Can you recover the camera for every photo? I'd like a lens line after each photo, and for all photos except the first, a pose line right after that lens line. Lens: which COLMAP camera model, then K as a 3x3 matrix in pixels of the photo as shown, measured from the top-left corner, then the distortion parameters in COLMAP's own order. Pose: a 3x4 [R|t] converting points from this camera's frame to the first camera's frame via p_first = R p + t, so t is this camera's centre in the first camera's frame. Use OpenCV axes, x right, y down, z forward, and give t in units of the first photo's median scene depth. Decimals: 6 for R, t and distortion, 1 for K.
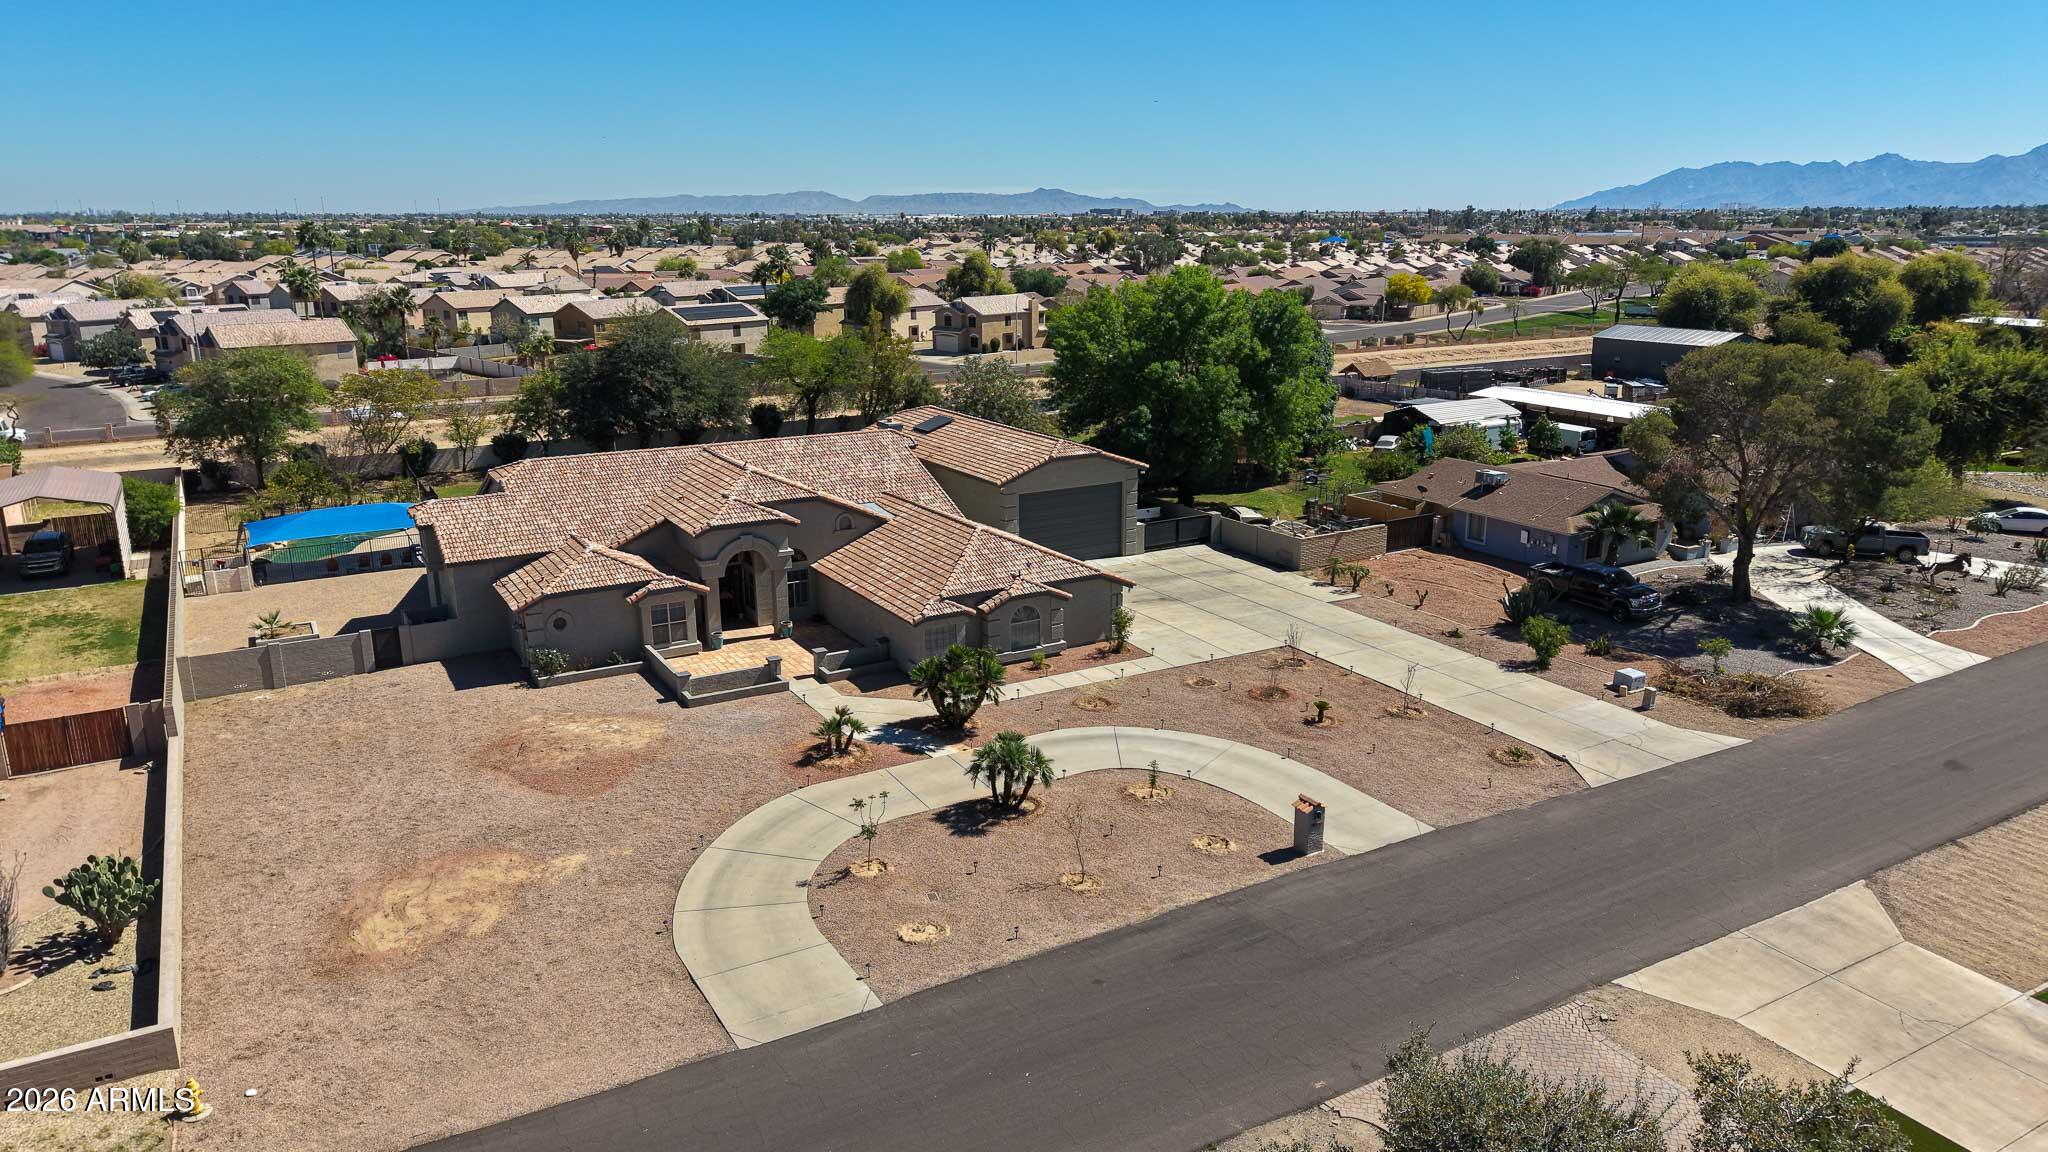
lens RADIAL K [[1364.3, 0, 1008.2], [0, 1364.3, 573.7], [0, 0, 1]] dist [0.045497, -0.054351]
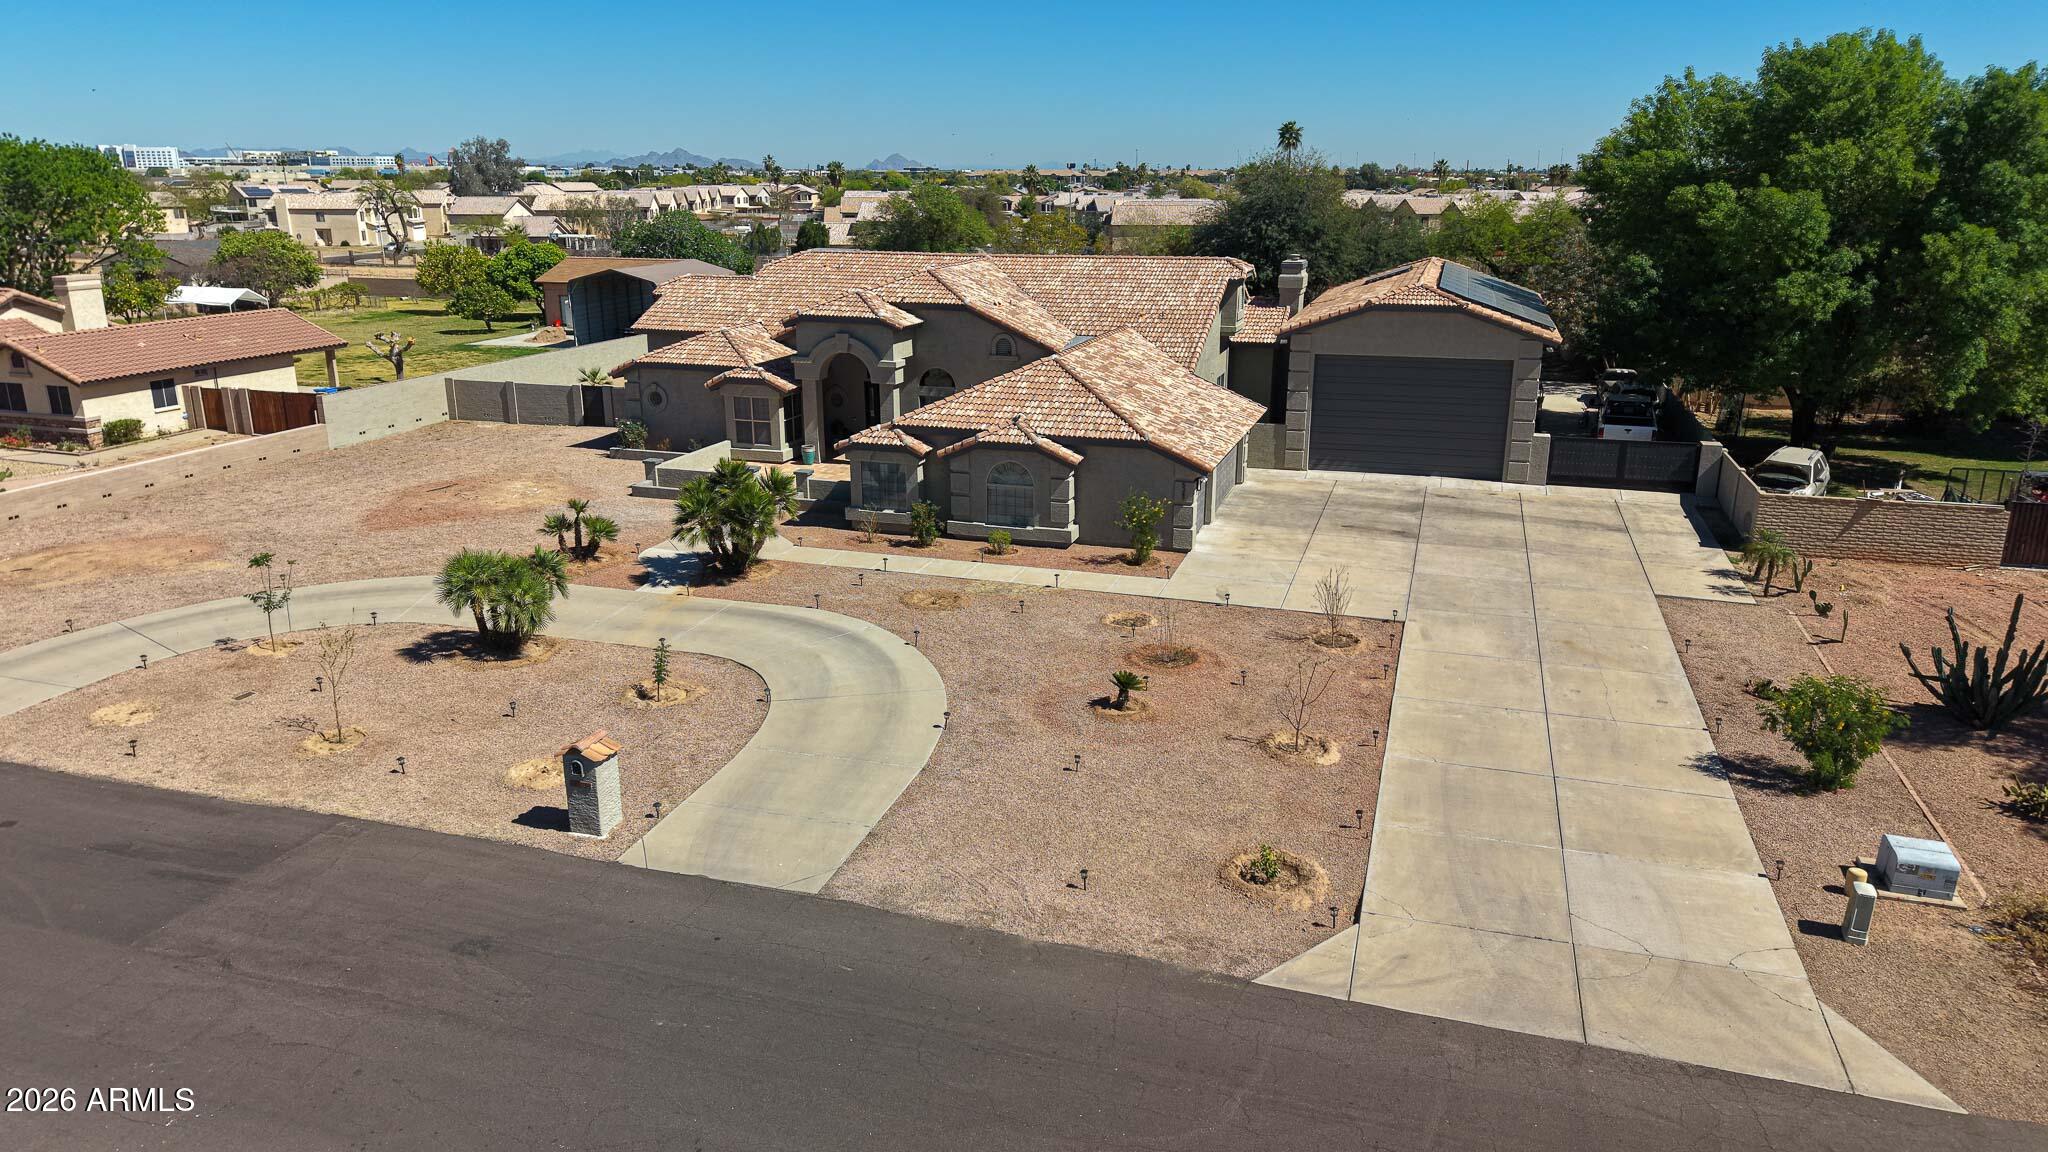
lens RADIAL K [[1364.3, 0, 1026.6], [0, 1364.3, 587.9], [0, 0, 1]] dist [0.045497, -0.054351]
pose [[0.677358, 0.219954, -0.702002, 0.535202], [-0.192556, 0.973997, 0.119380, 0.001882], [0.710006, 0.054312, 0.702098, 0.538980]]
